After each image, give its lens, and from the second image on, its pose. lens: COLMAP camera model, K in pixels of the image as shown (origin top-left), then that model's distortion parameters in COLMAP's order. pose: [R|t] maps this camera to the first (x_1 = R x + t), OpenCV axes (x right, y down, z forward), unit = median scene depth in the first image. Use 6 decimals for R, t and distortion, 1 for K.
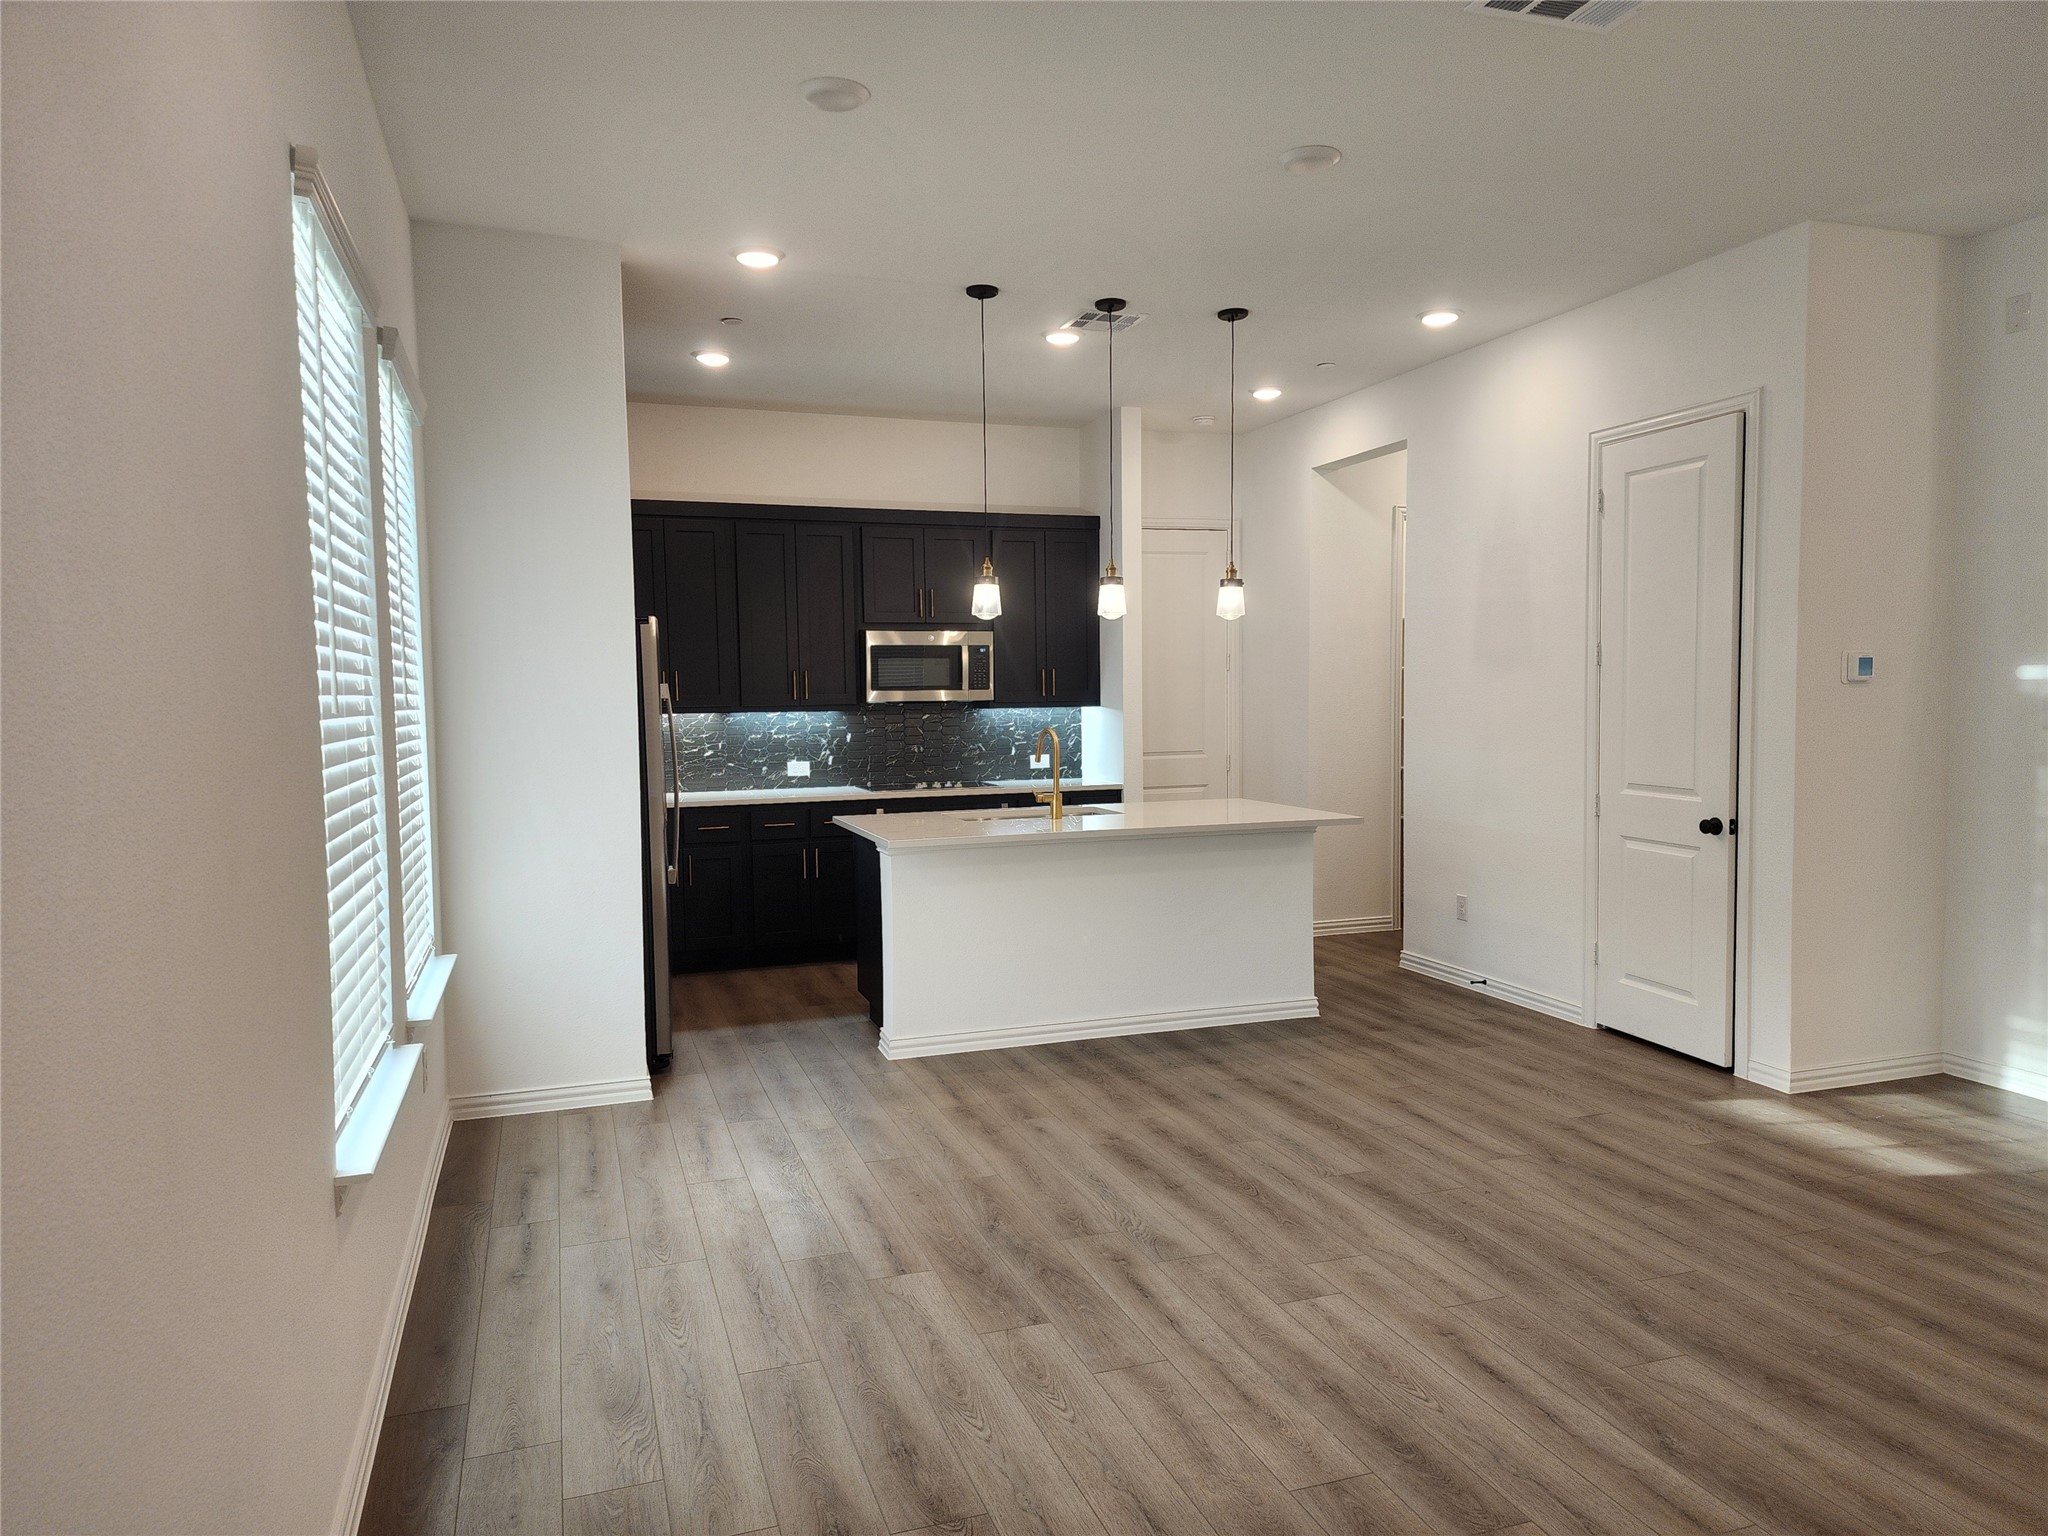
lens RADIAL K [[1372.1, 0, 1038.1], [0, 1372.1, 783.2], [0, 0, 1]] dist [0.083001, -0.073341]
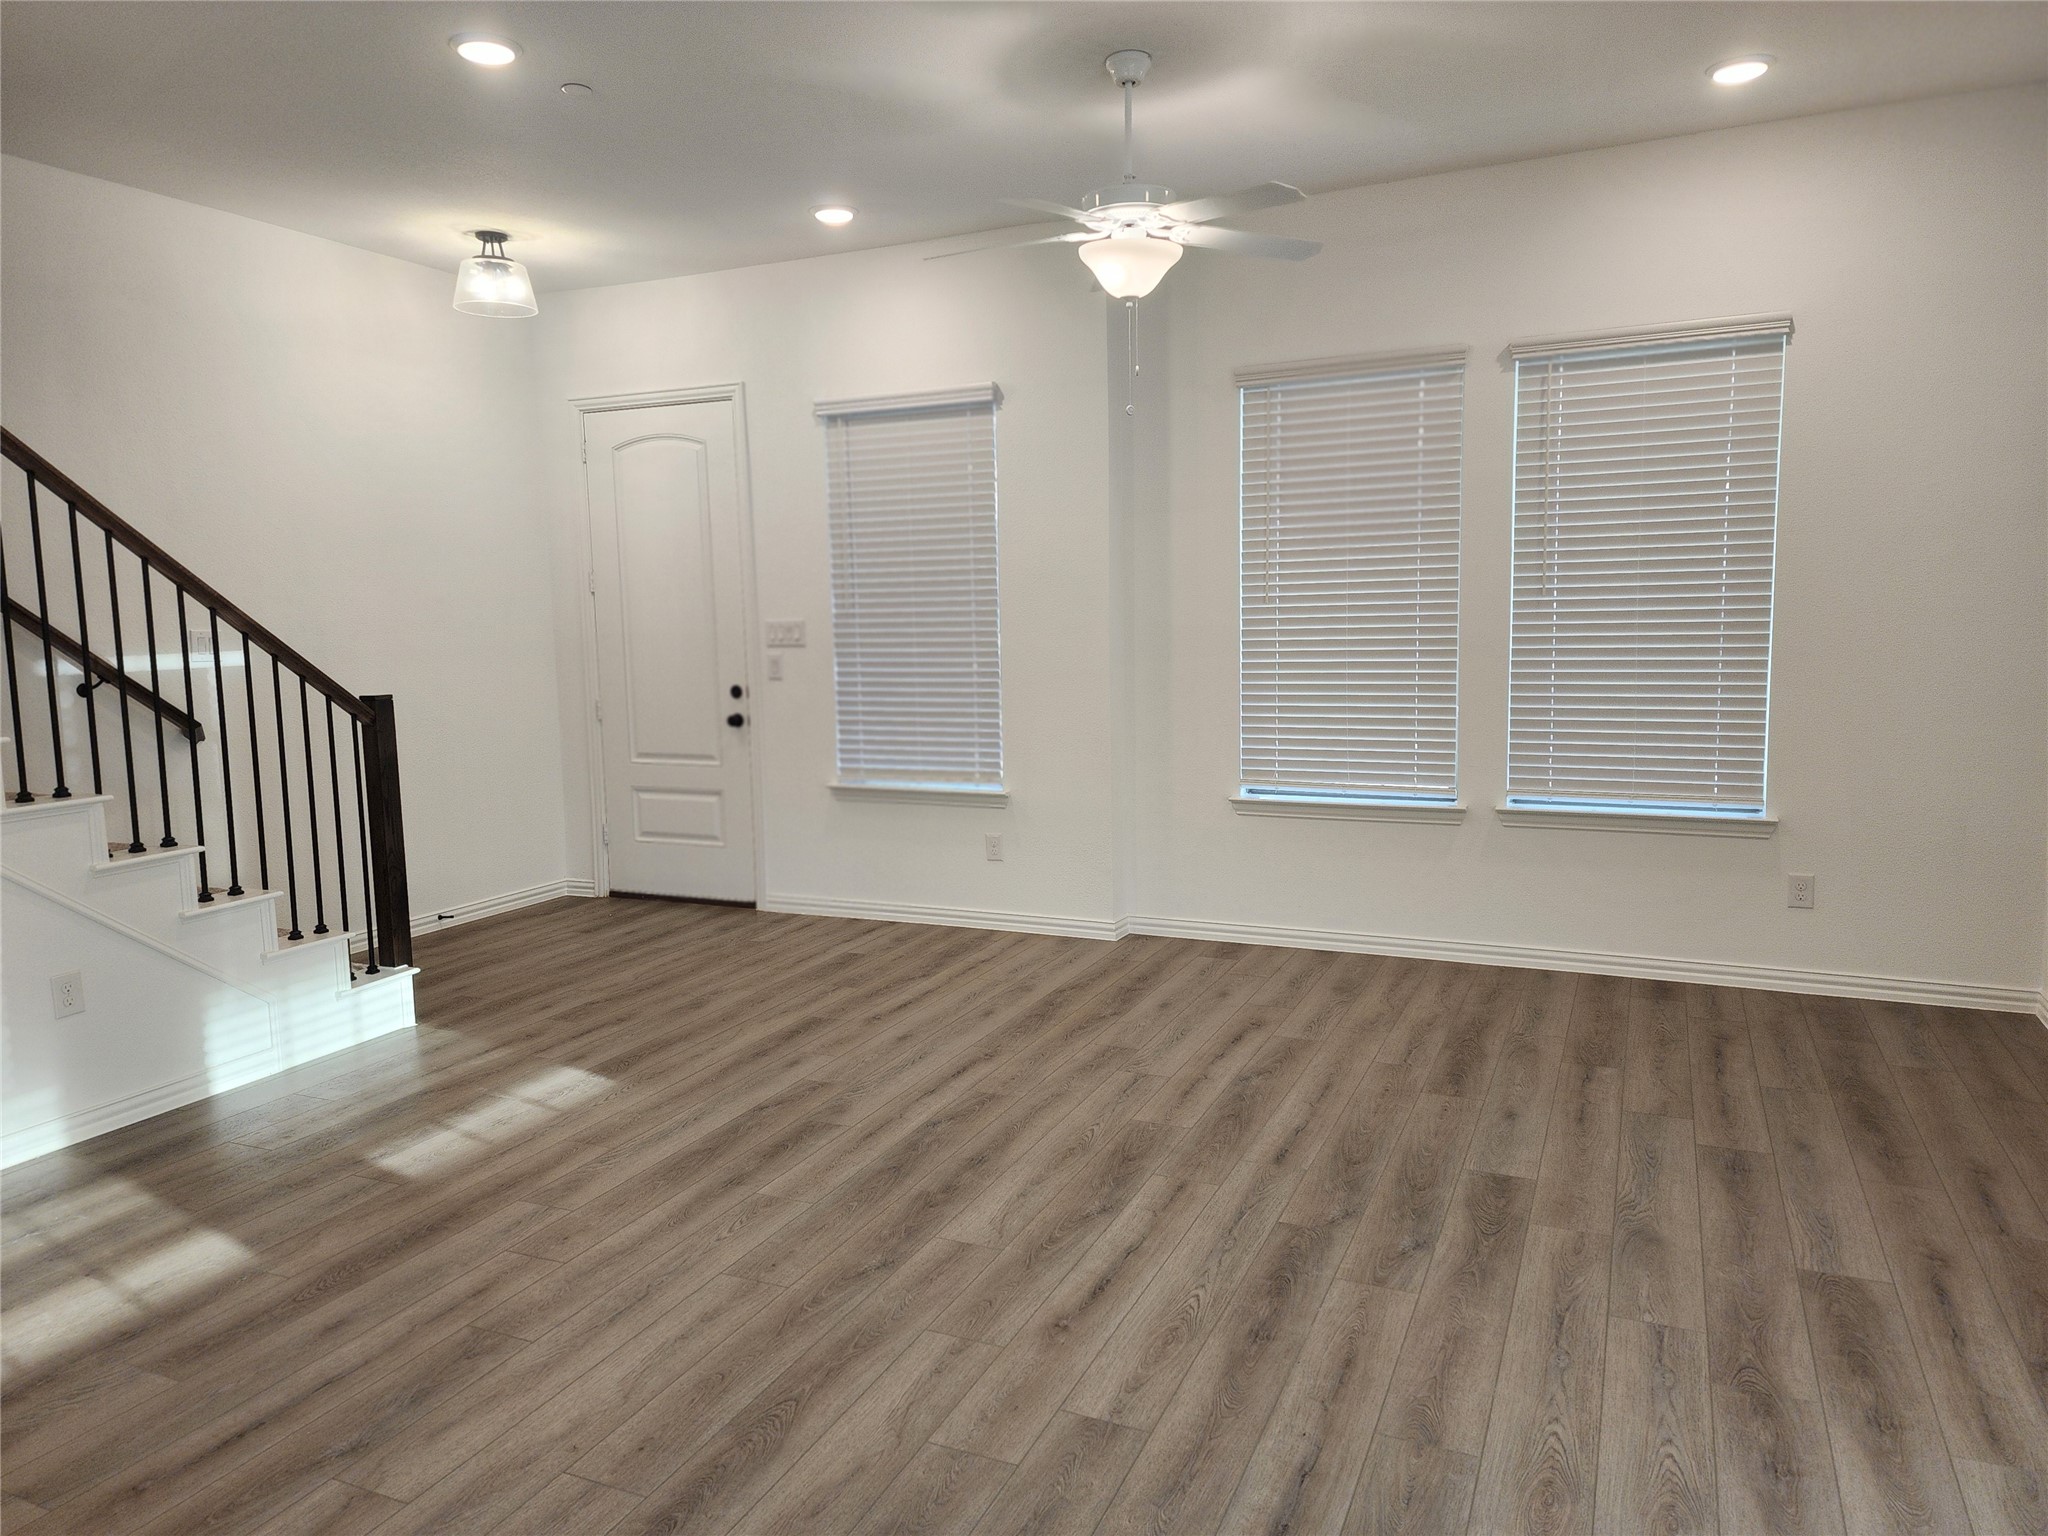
lens RADIAL K [[1372.1, 0, 1020.4], [0, 1372.1, 772.7], [0, 0, 1]] dist [0.083001, -0.073341]
pose [[-0.719203, -0.057676, 0.692402, -0.163183], [0.077972, 0.983554, 0.162918, -0.058910], [-0.690411, 0.171159, -0.702878, 0.905910]]
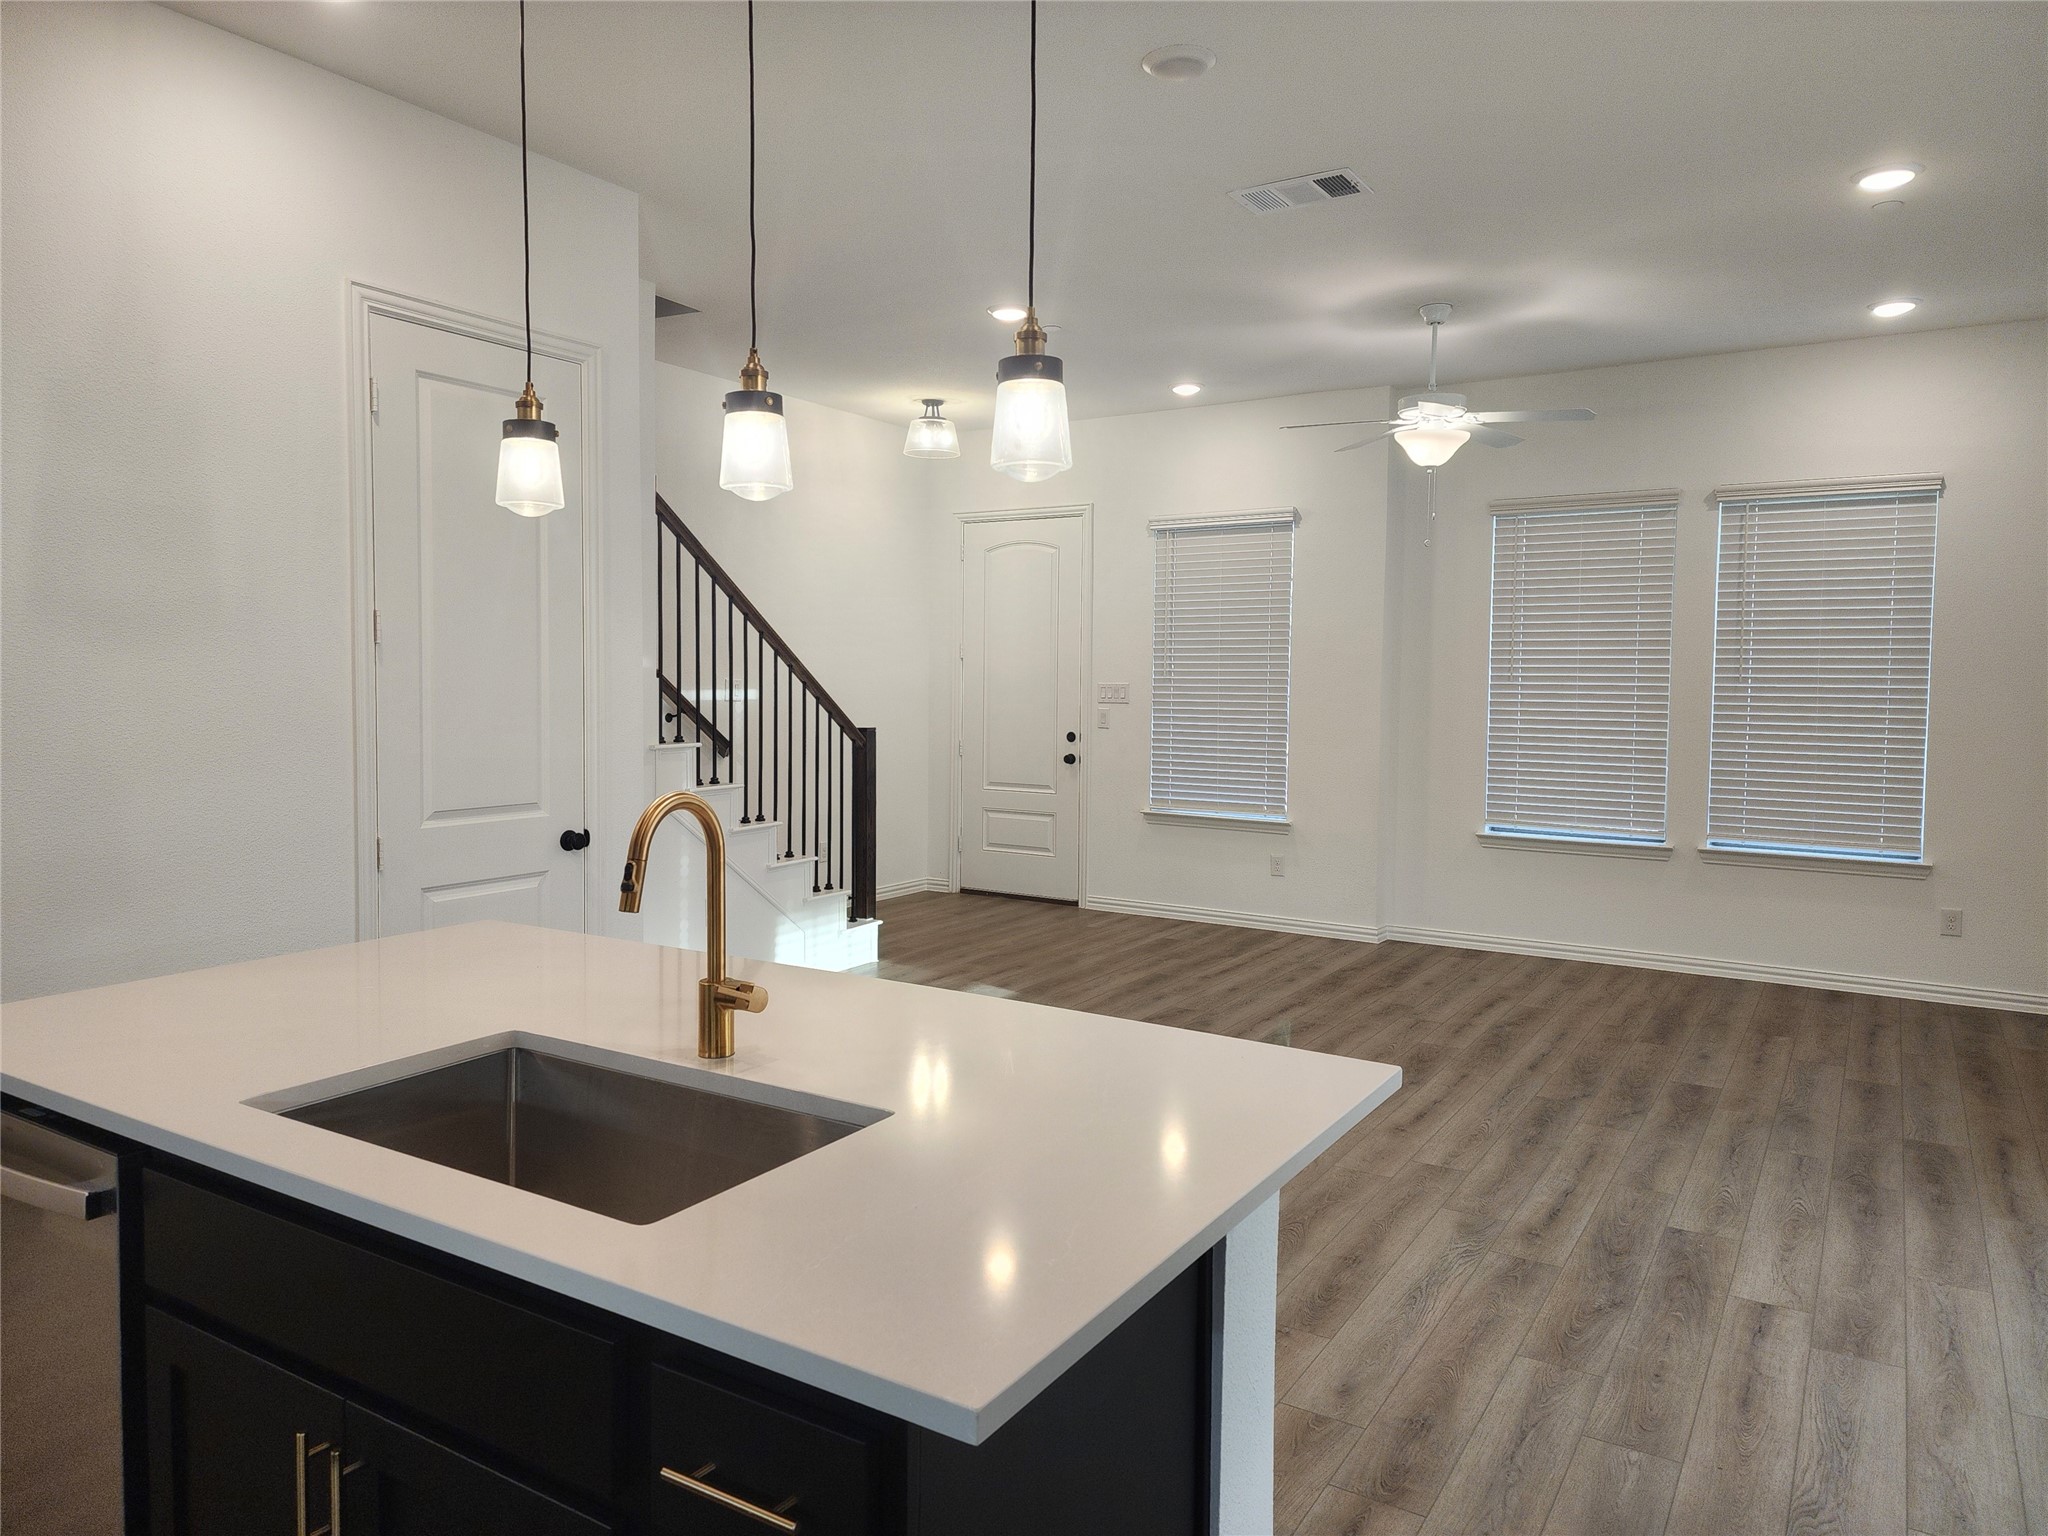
lens RADIAL K [[1372.1, 0, 1016.5], [0, 1372.1, 752.3], [0, 0, 1]] dist [0.083001, -0.073341]
pose [[-0.623287, -0.040719, 0.780933, -0.320247], [0.052247, 0.994244, 0.093541, -0.082803], [-0.780246, 0.099104, -0.617571, 1.230353]]
